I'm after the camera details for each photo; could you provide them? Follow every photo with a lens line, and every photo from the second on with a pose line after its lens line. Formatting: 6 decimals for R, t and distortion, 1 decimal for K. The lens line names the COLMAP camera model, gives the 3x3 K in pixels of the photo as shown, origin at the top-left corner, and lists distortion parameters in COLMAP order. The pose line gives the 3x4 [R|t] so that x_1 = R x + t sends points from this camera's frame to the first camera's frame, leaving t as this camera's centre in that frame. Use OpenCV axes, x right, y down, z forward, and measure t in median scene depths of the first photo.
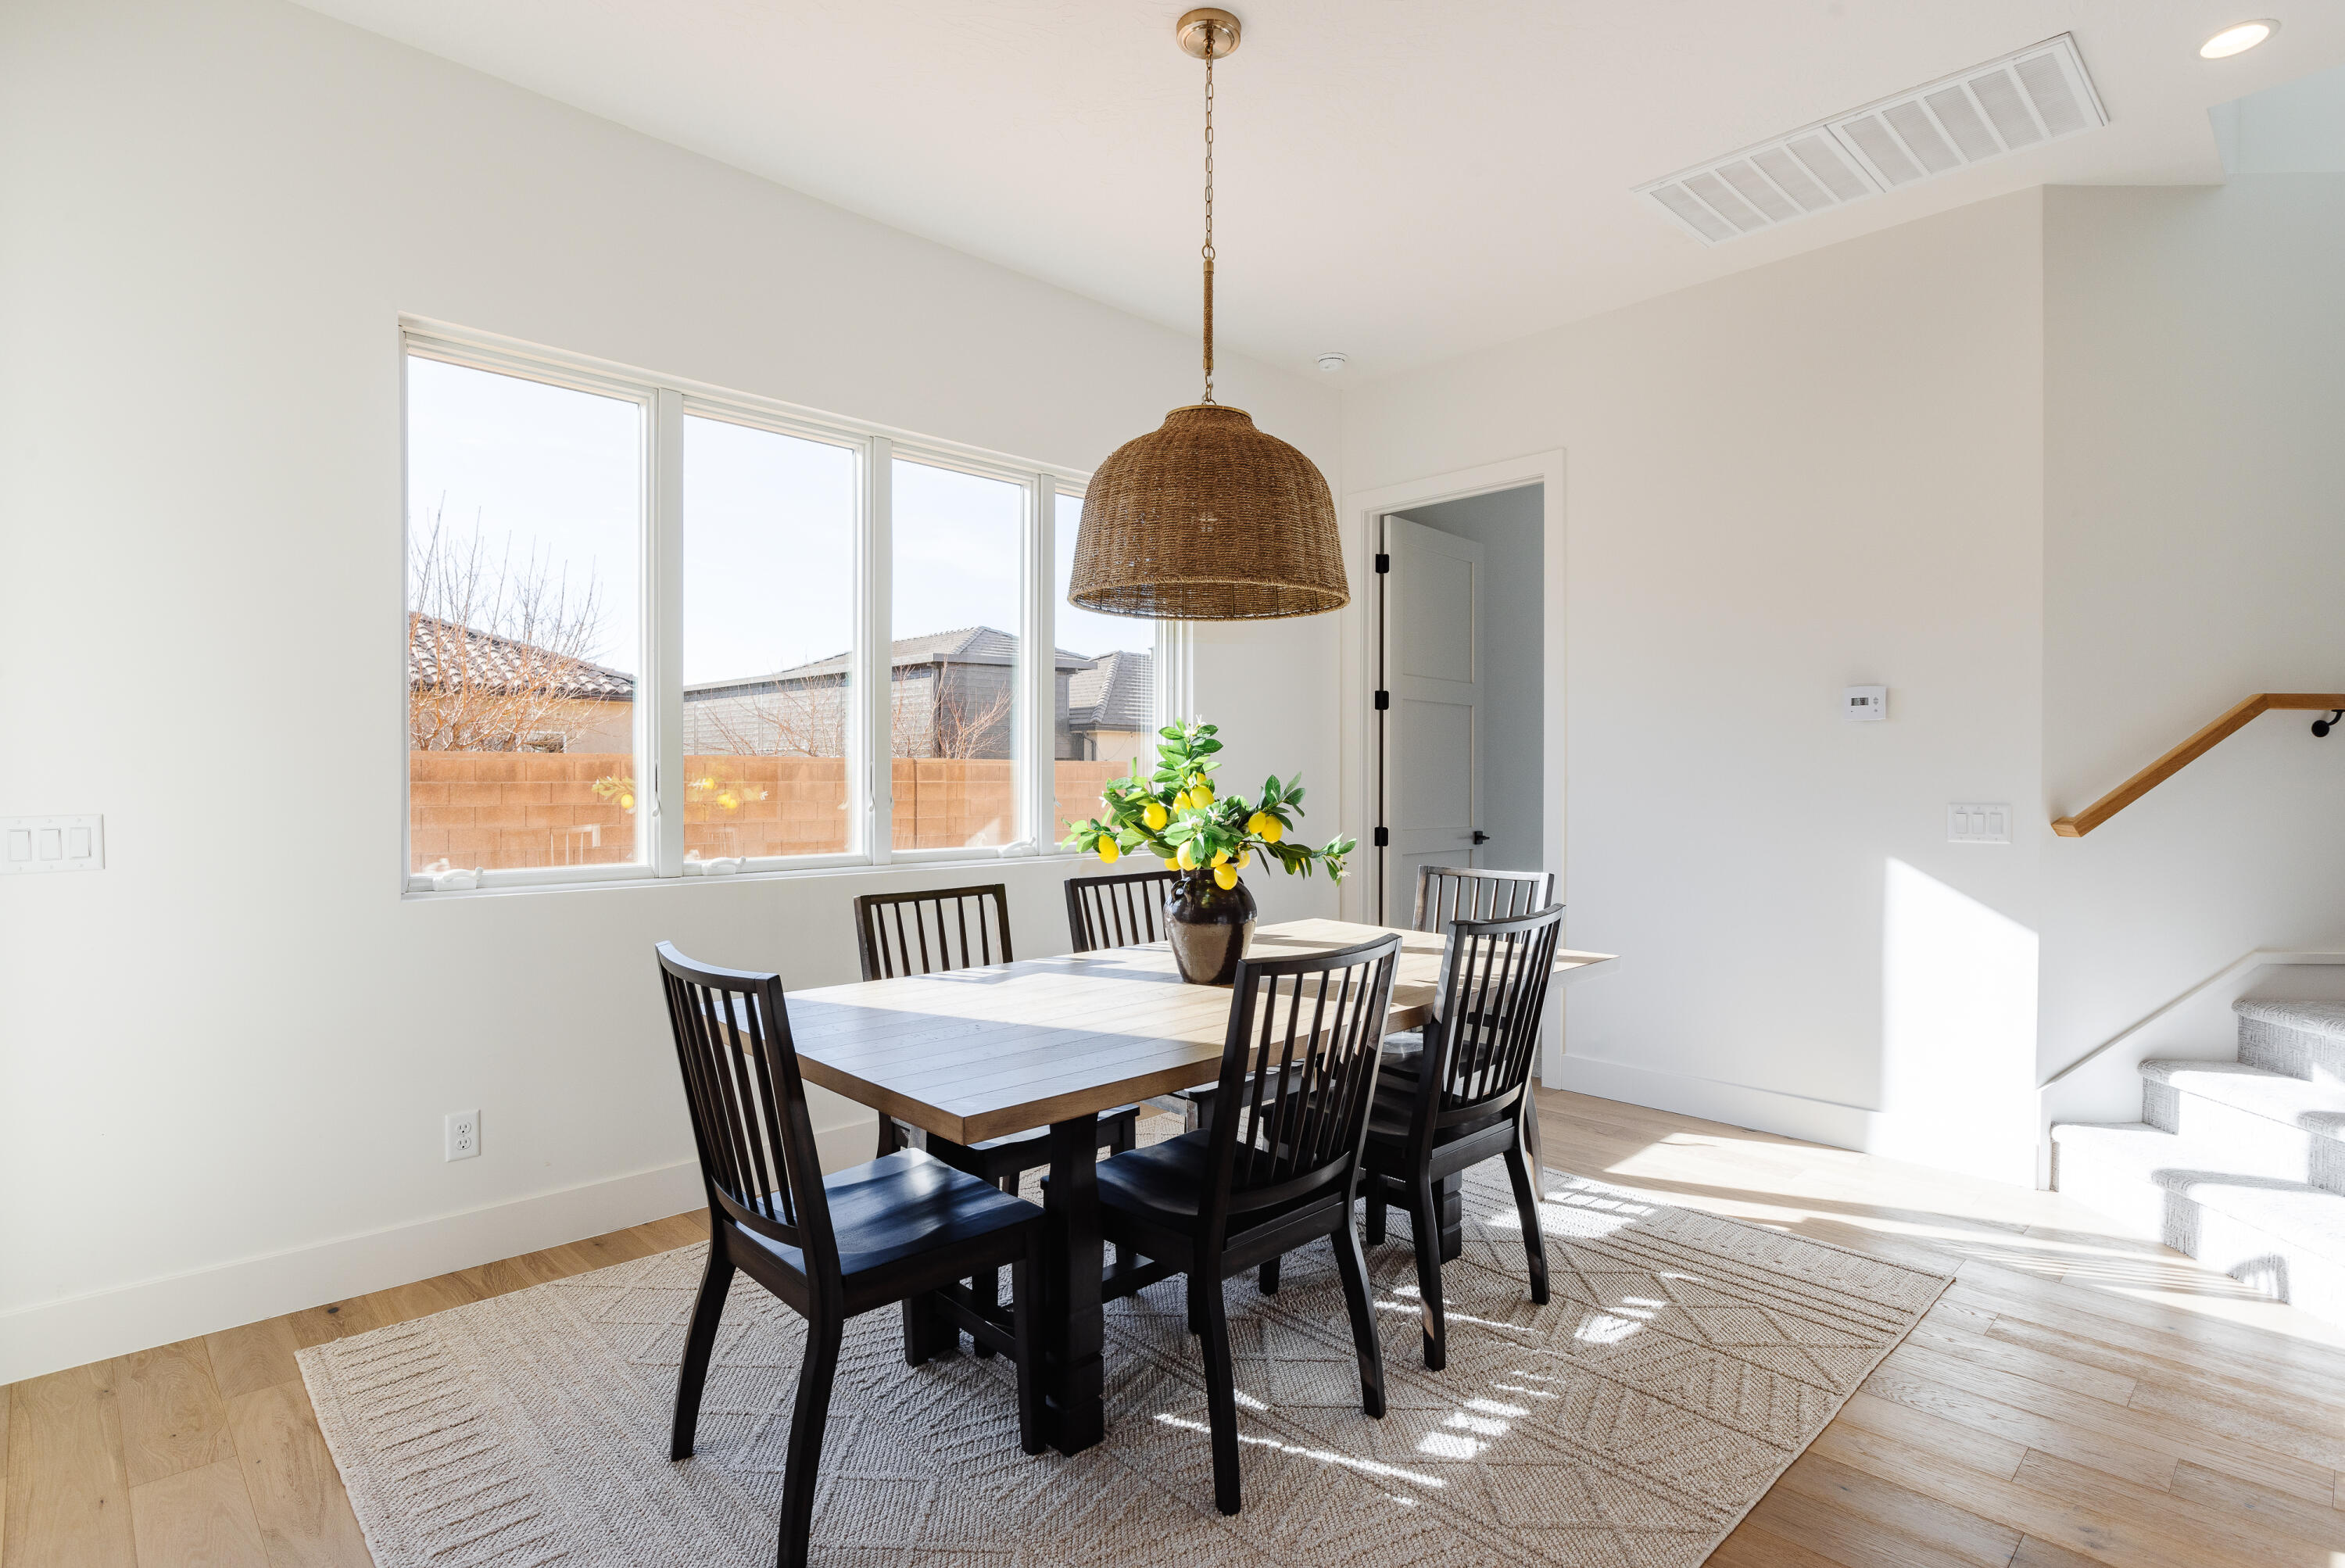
lens RADIAL K [[1182.8, 0, 1170.2], [0, 1182.8, 770.3], [0, 0, 1]] dist [-0.001269, -0.000760]
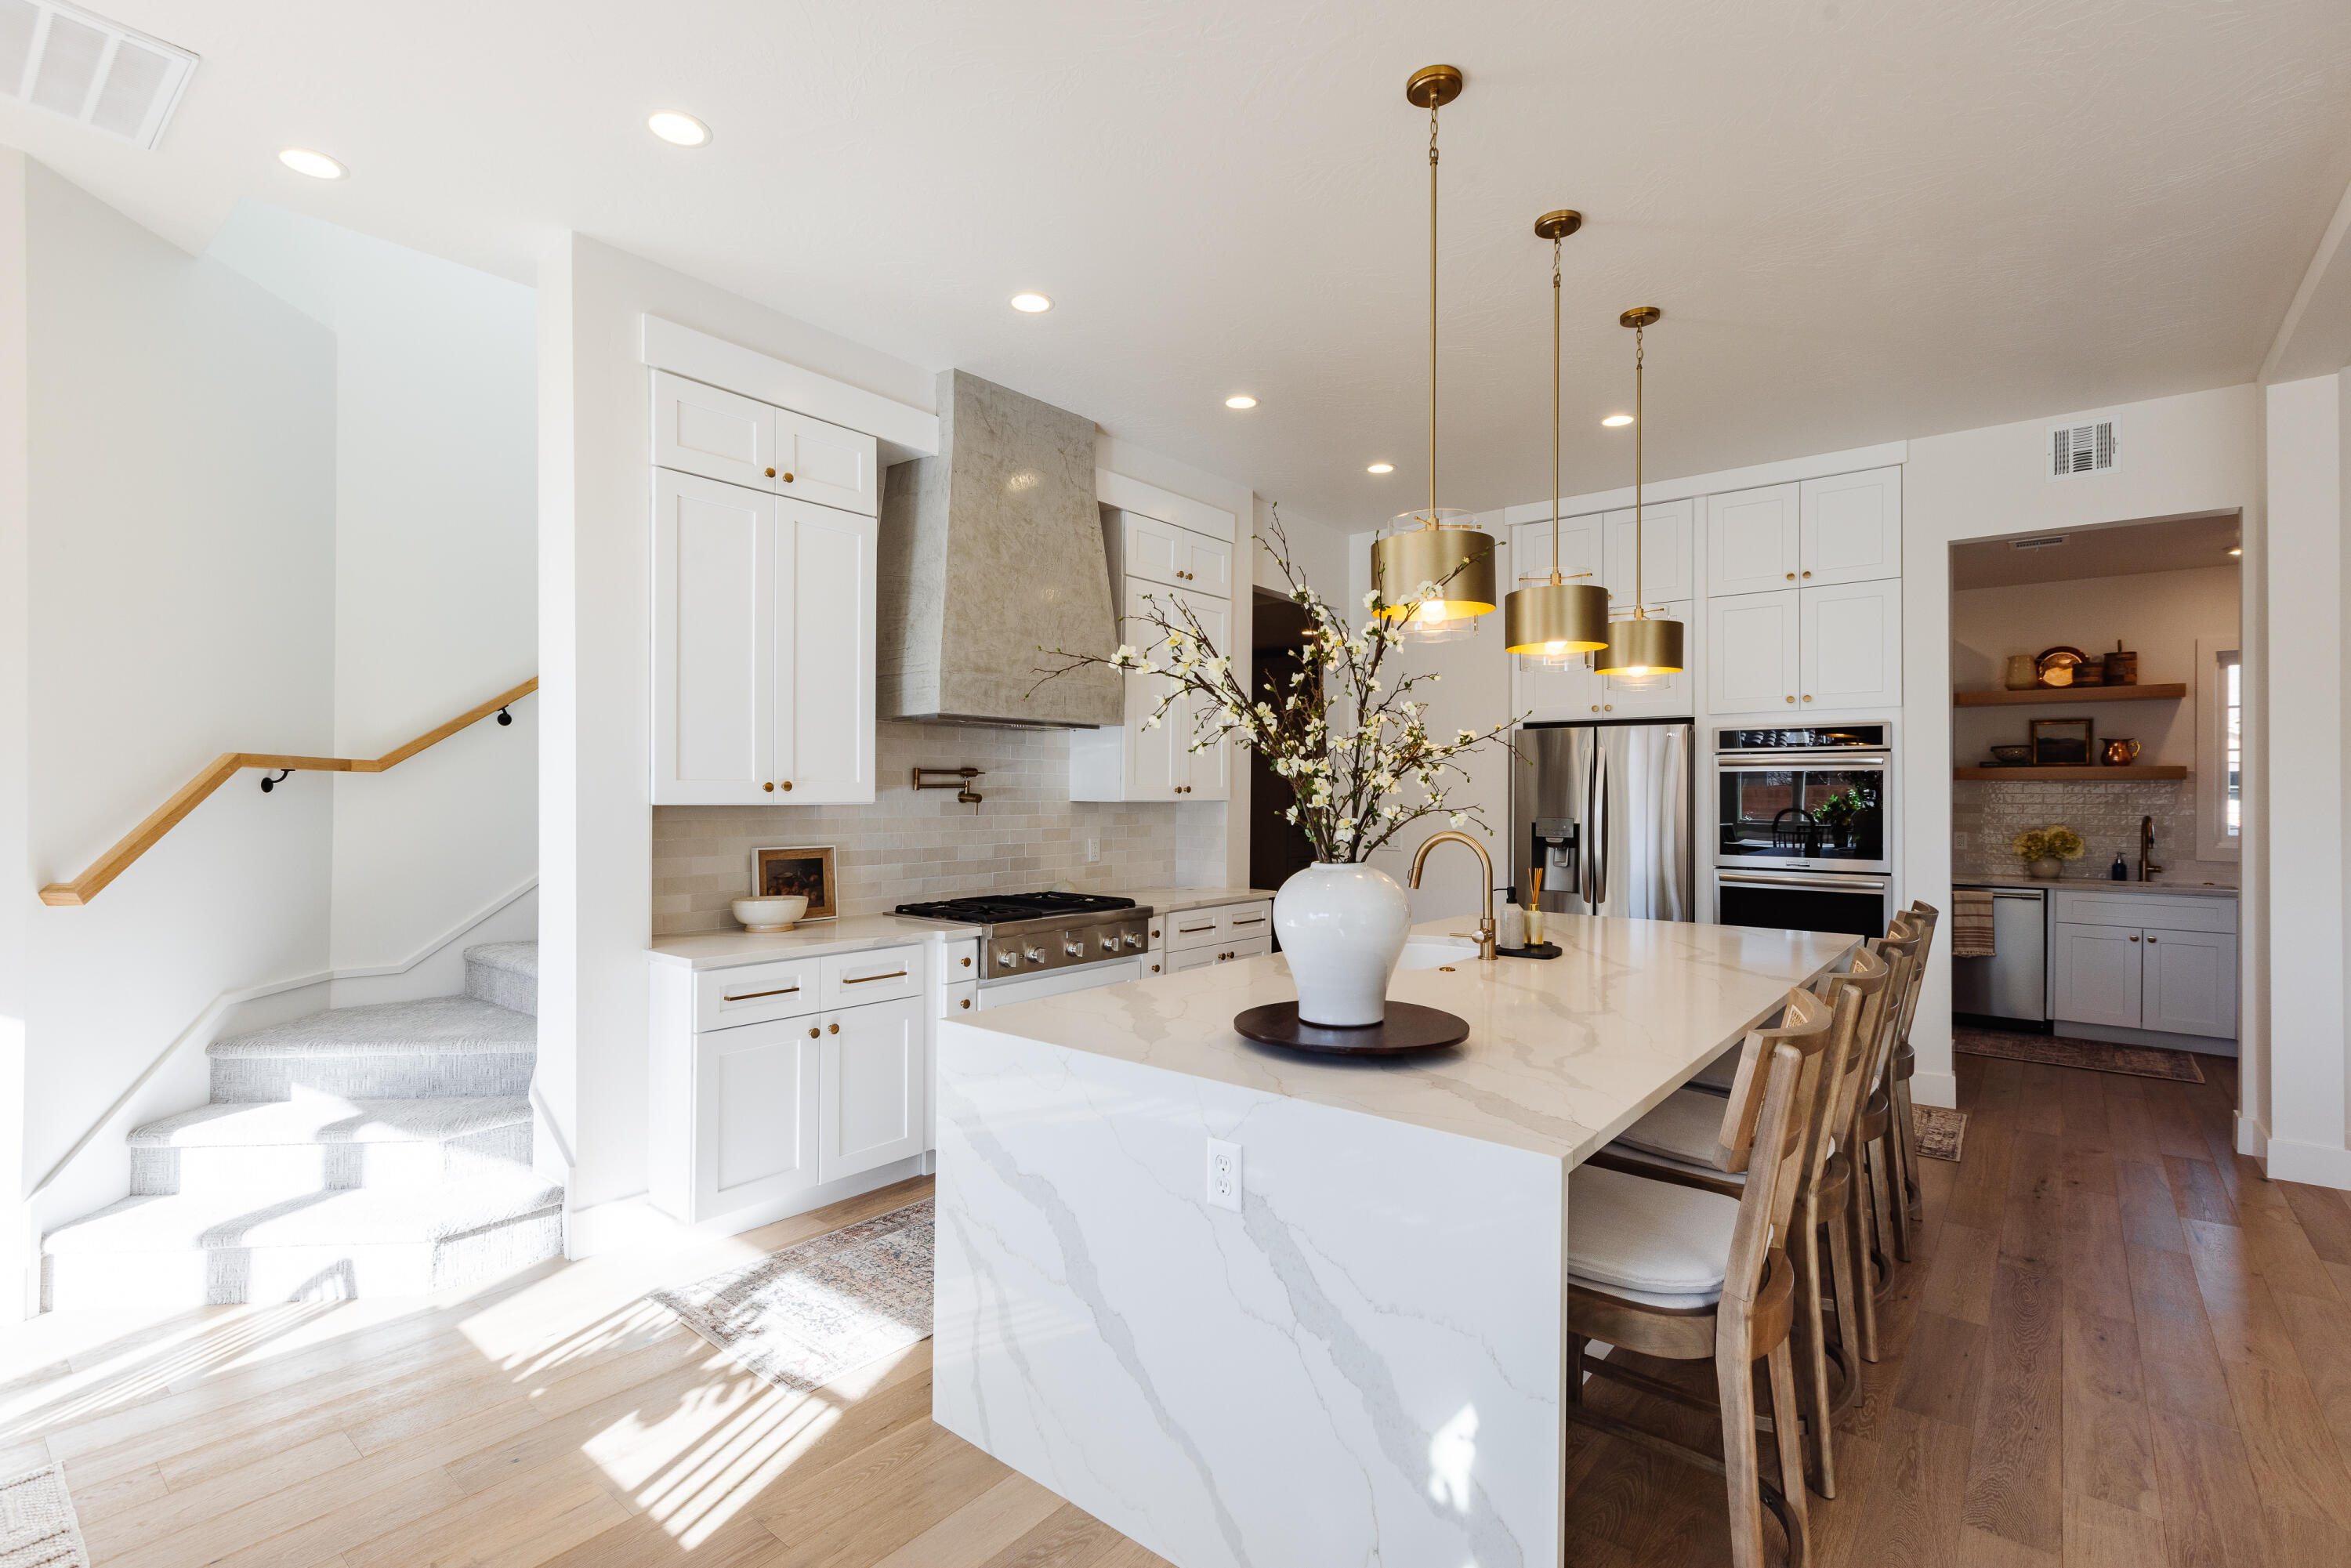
lens RADIAL K [[1069.2, 0, 1175.5], [0, 1069.2, 784.0], [0, 0, 1]] dist [0.002099, 0.000669]
pose [[-0.107816, 0.006728, 0.994148, -0.140118], [-0.002787, 0.999971, -0.007069, -0.033108], [-0.994167, -0.003533, -0.107795, 0.260926]]
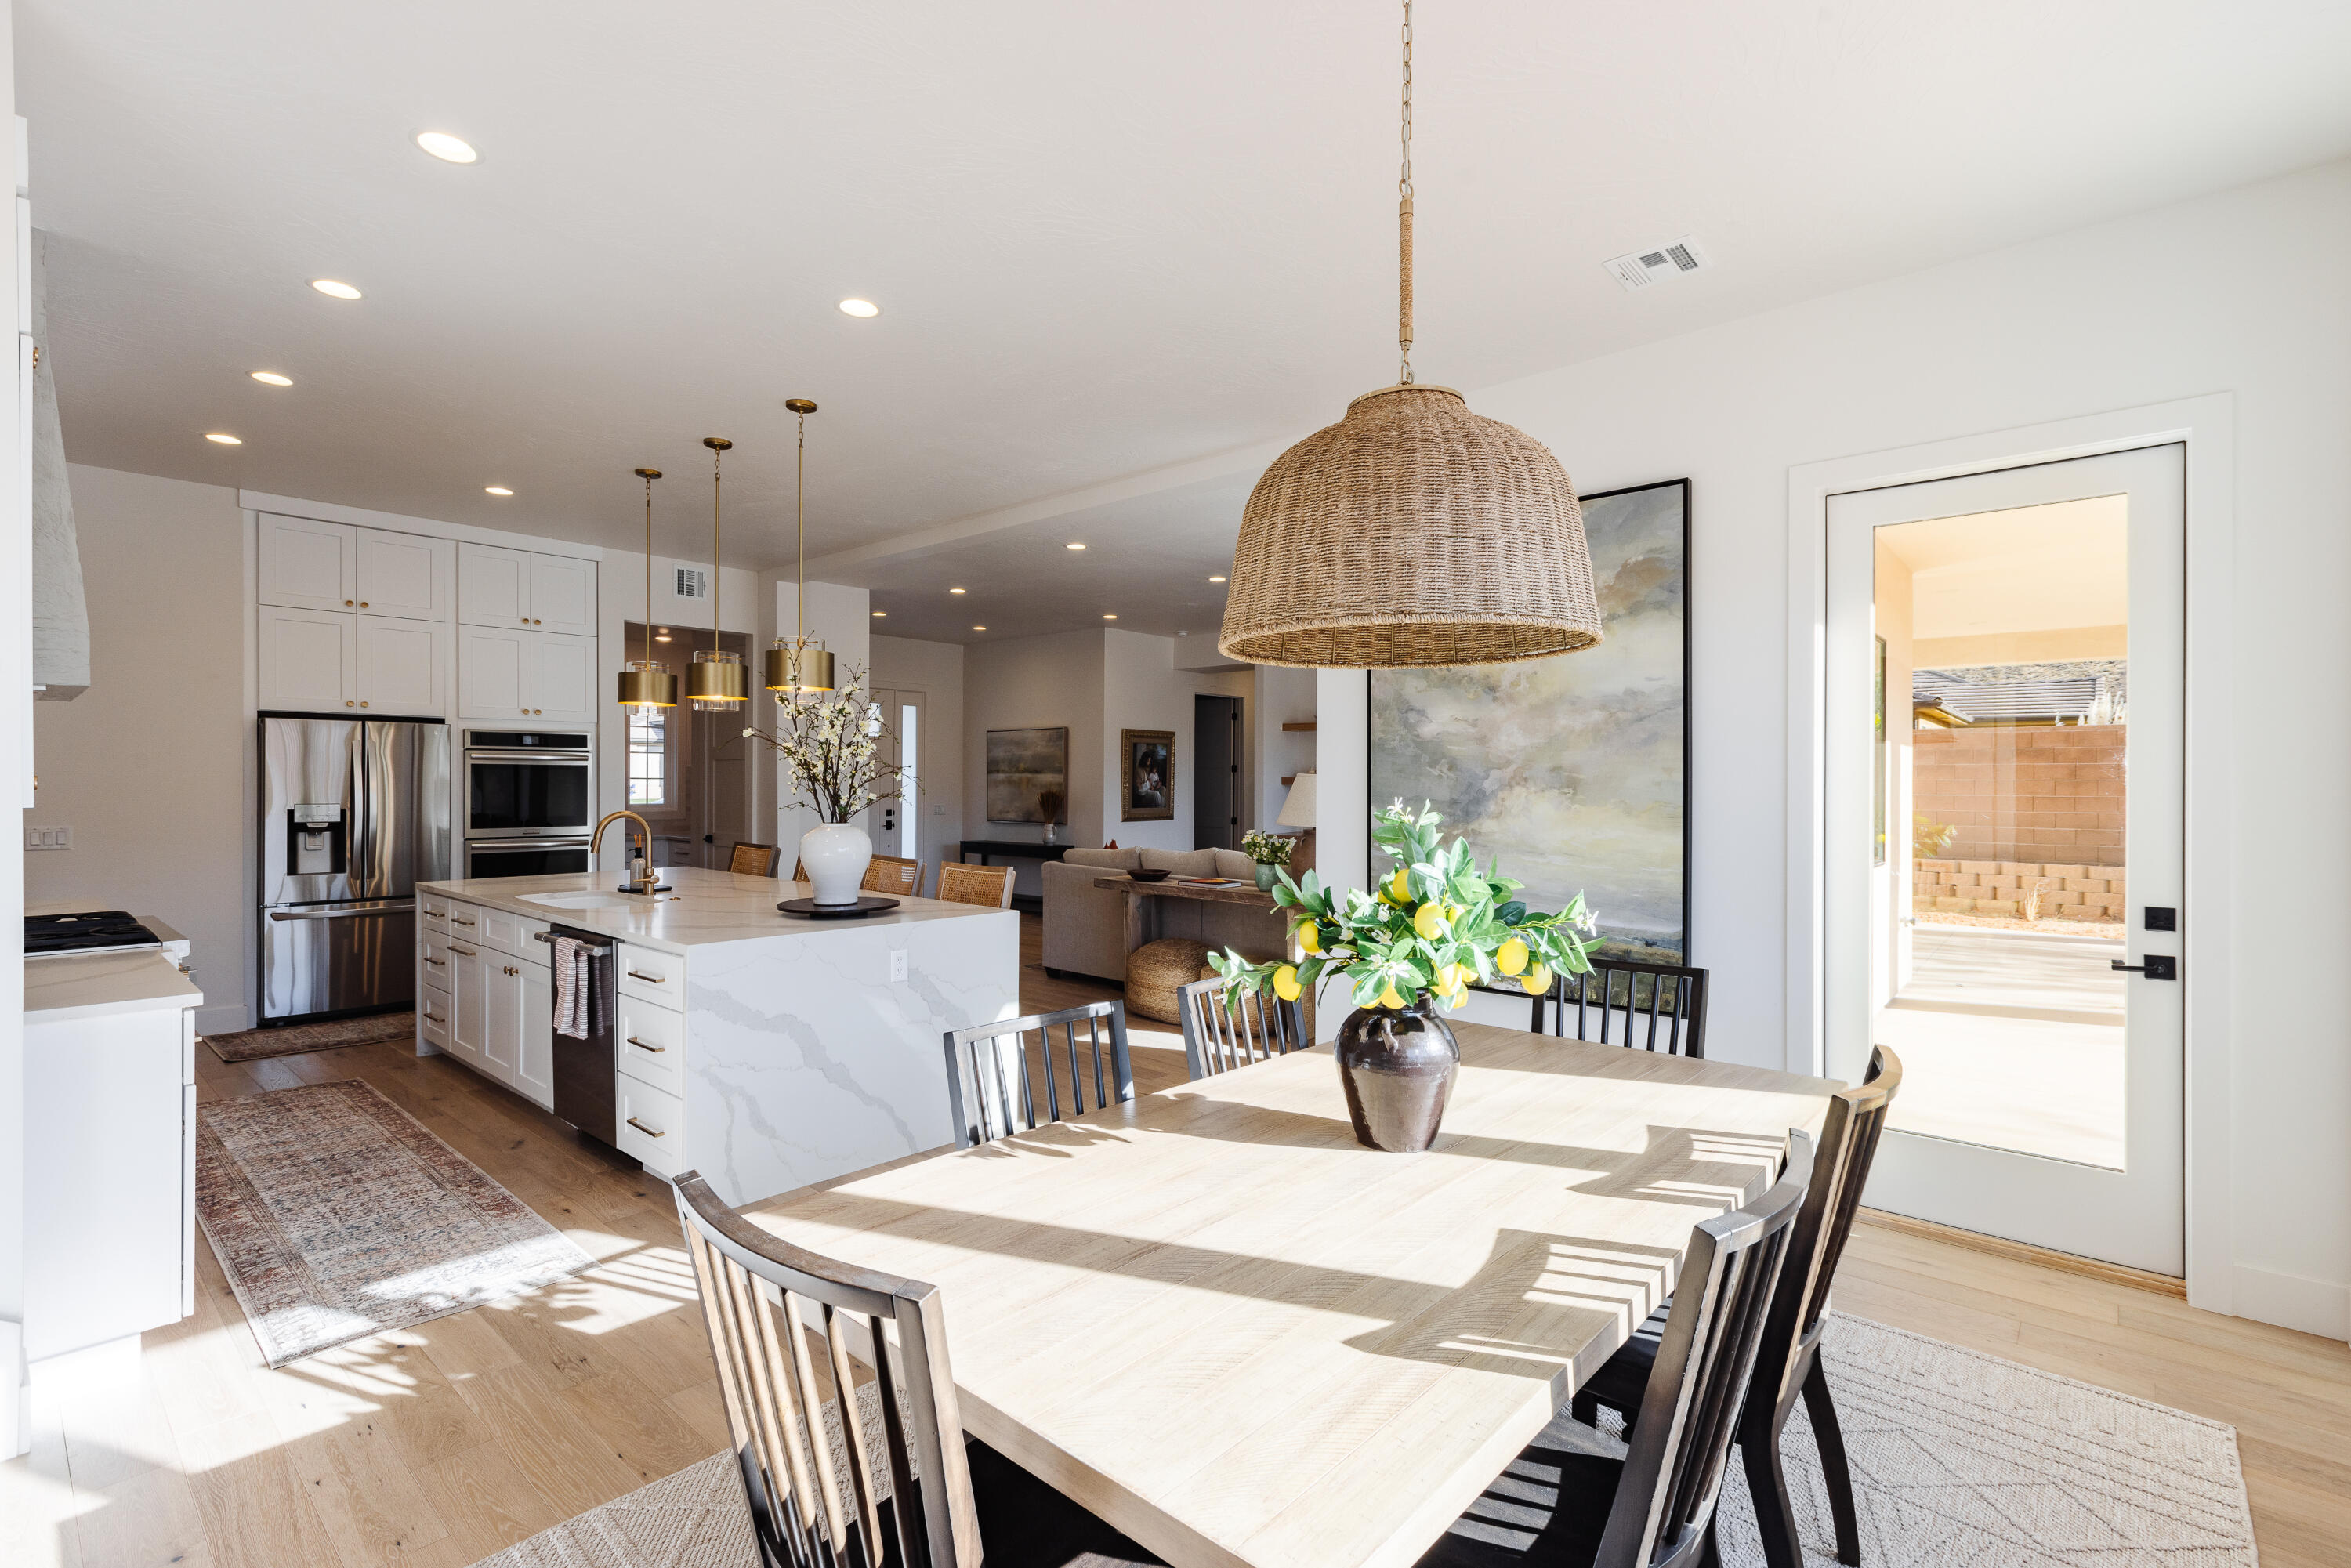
lens RADIAL K [[1069.2, 0, 1175.5], [0, 1069.2, 784.0], [0, 0, 1]] dist [0.002099, 0.000669]
pose [[-0.996516, -0.007985, -0.083015, 0.223895], [-0.008179, 0.999965, 0.002002, -0.042528], [0.082996, 0.002674, -0.996546, 1.454568]]
